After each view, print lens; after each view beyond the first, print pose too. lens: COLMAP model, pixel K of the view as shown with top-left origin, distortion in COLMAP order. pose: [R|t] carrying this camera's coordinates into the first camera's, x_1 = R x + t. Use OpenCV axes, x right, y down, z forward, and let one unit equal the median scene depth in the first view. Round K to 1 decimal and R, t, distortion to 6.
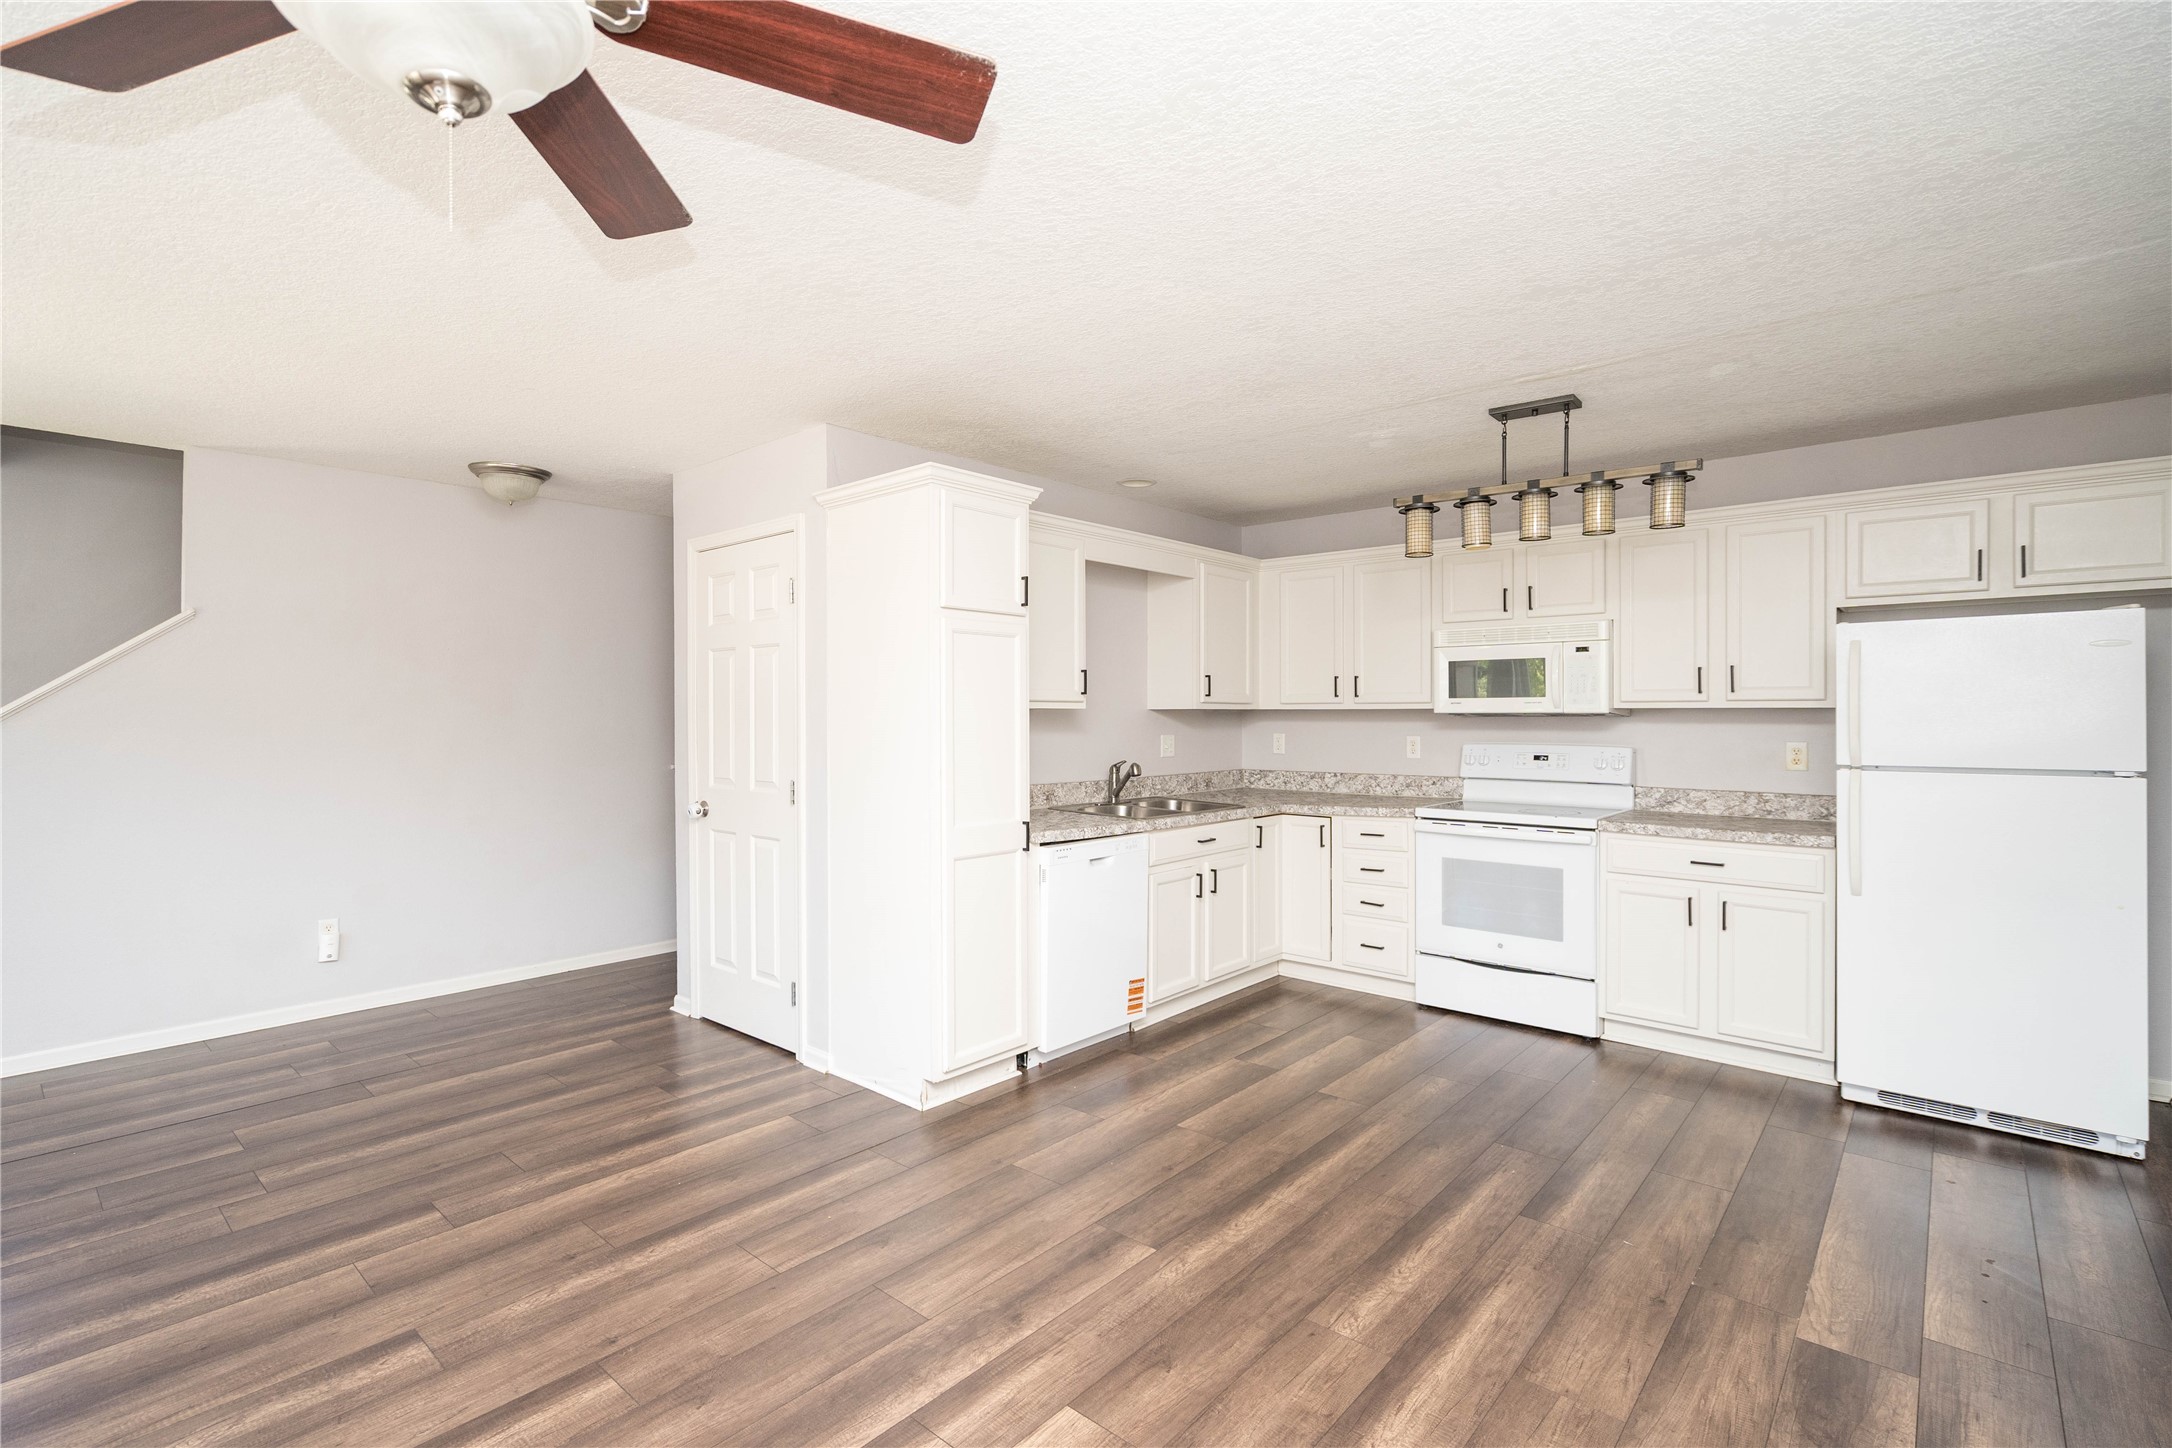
lens RADIAL K [[999.0, 0, 1100.6], [0, 999.0, 714.7], [0, 0, 1]] dist [-0.001794, 0.002569]
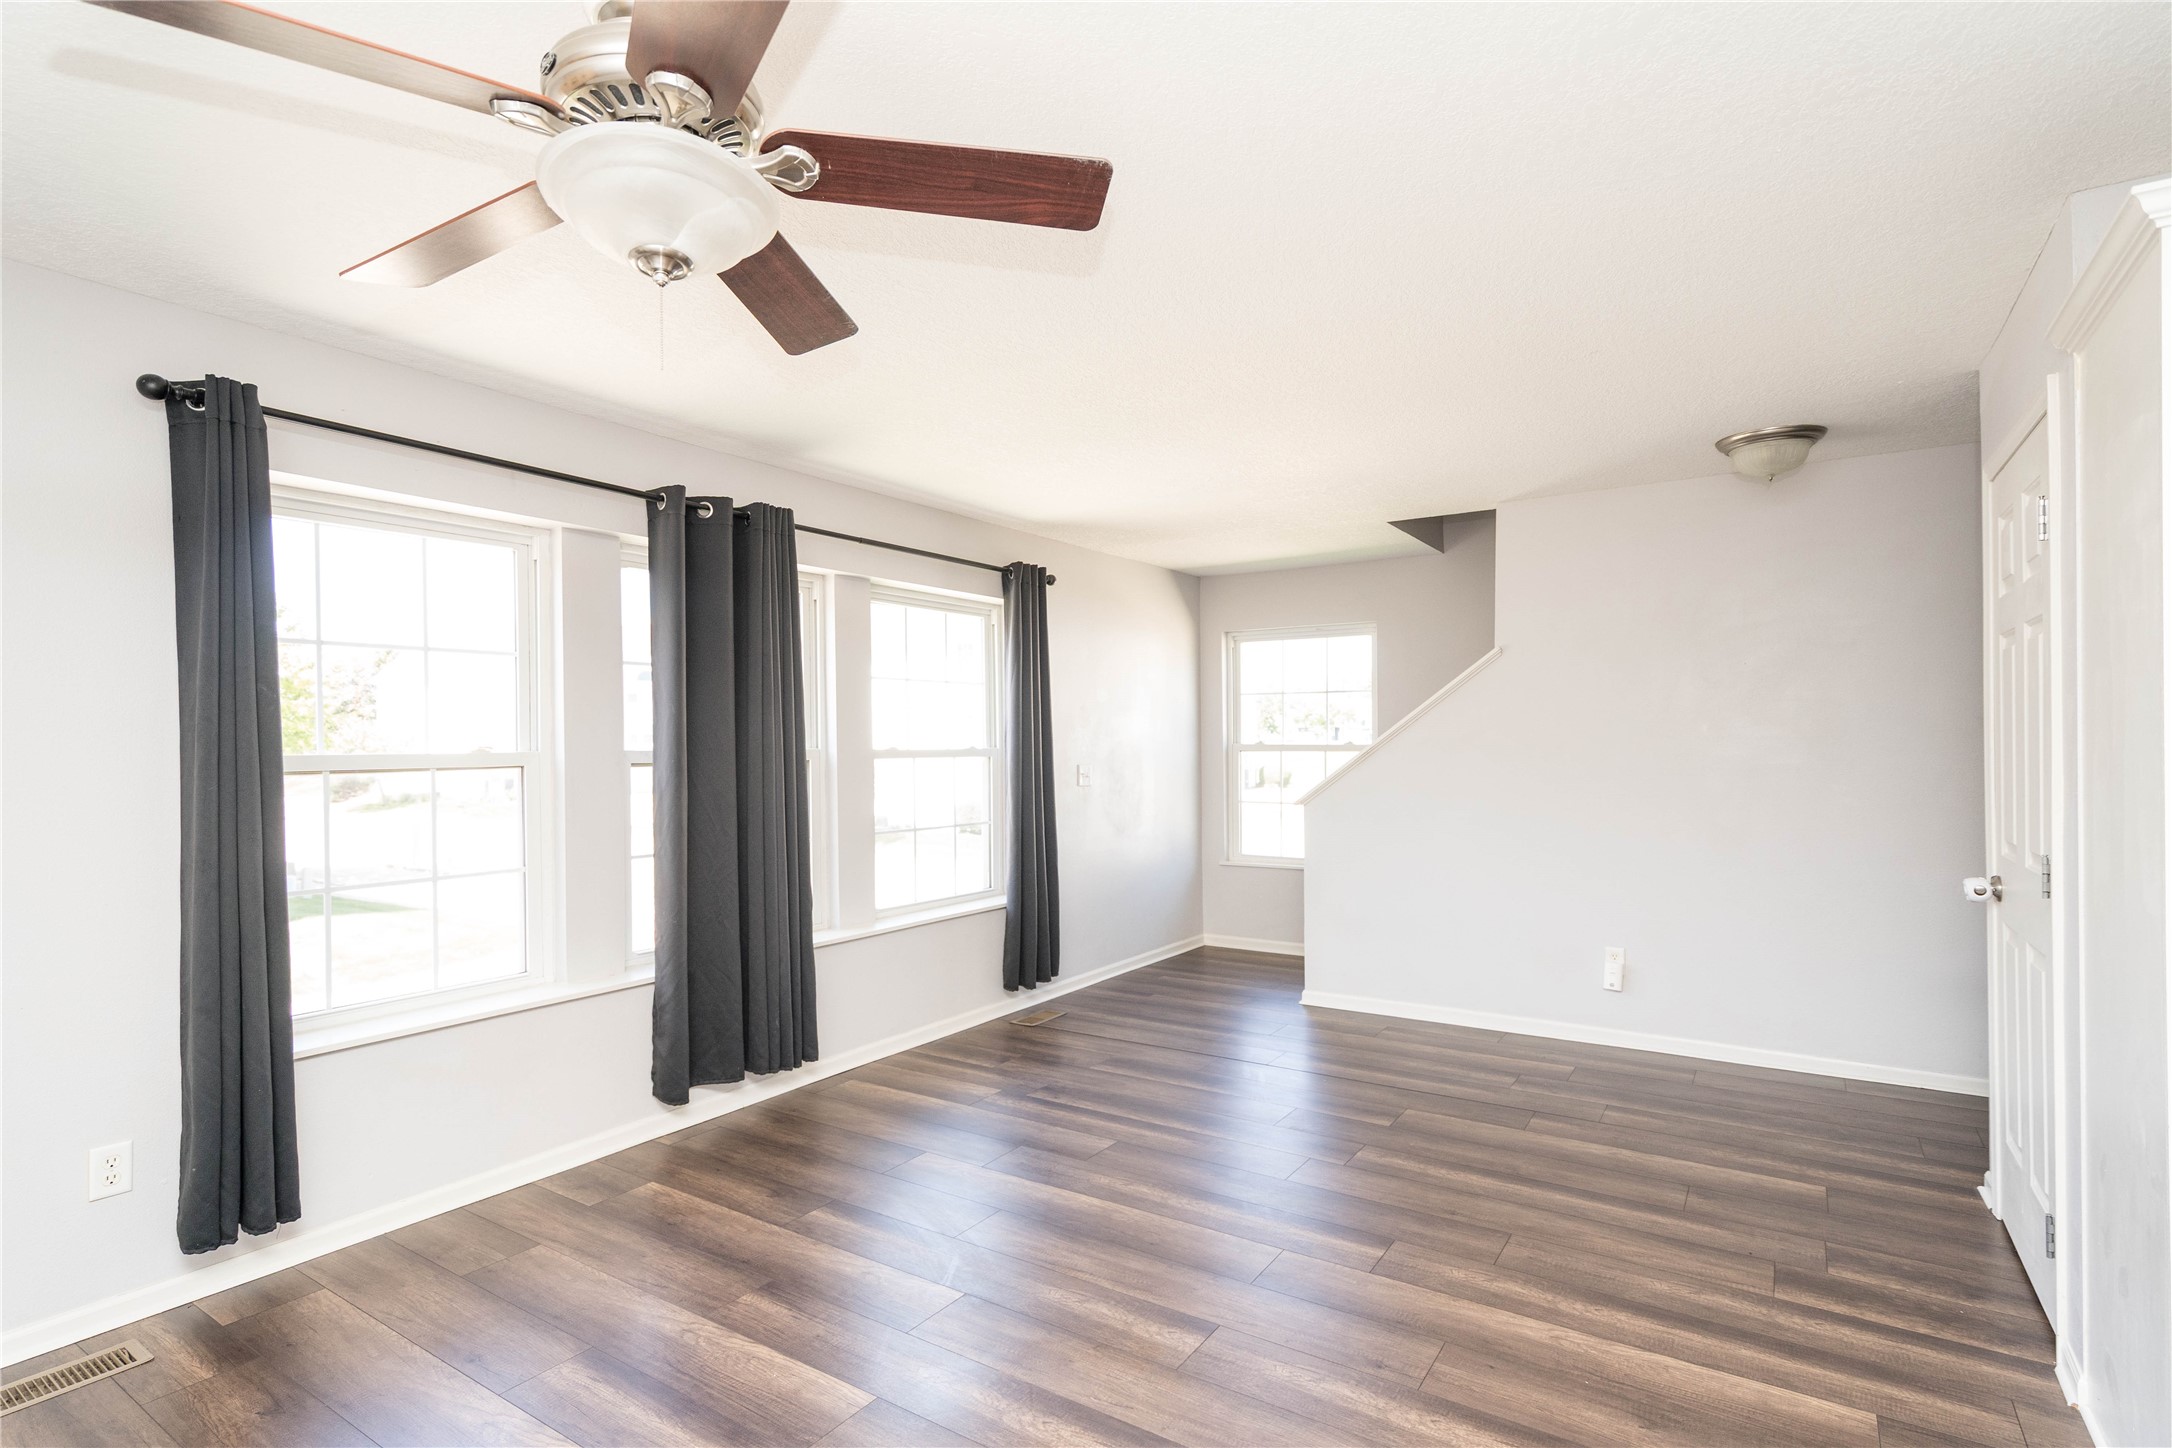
lens RADIAL K [[1065.0, 0, 1087.0], [0, 1065.0, 734.5], [0, 0, 1]] dist [-0.000924, 0.002277]
pose [[0.137072, -0.002918, -0.990557, 0.214019], [-0.002179, 0.999992, -0.003247, 0.000539], [0.990559, 0.002603, 0.137065, 0.381188]]
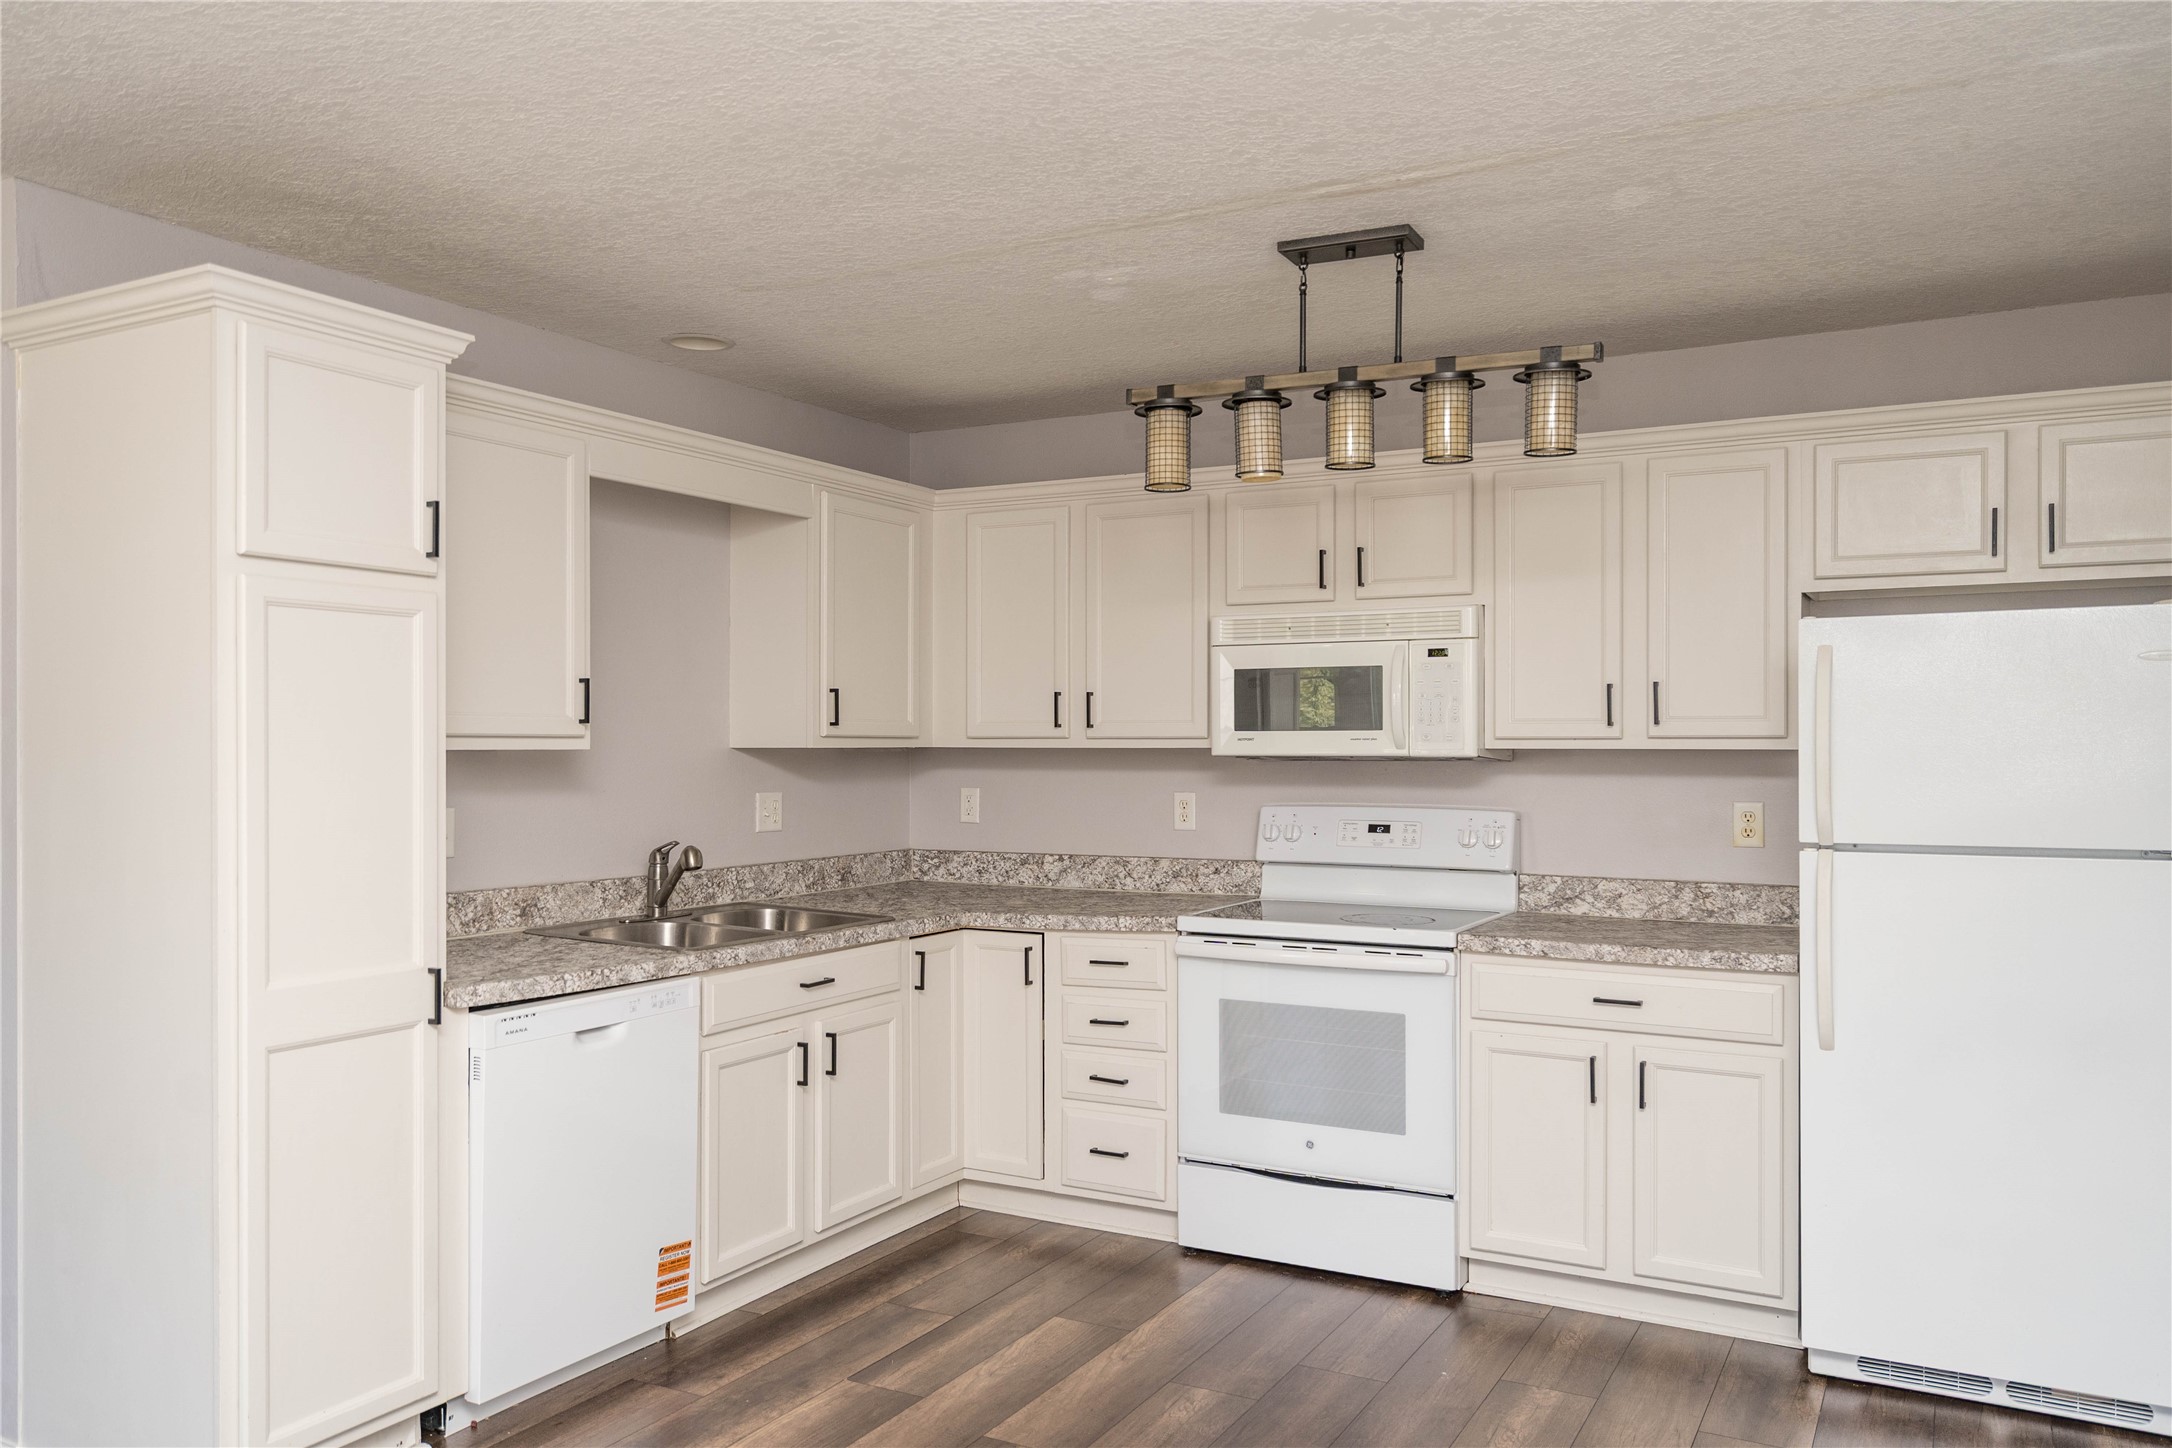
lens RADIAL K [[1622.4, 0, 1105.7], [0, 1622.4, 740.9], [0, 0, 1]] dist [0.009439, 0.002273]
pose [[0.975826, 0.001493, 0.218544, 0.077808], [-0.000751, 0.999994, -0.003477, -0.008965], [-0.218548, 0.003229, 0.975821, 0.086354]]
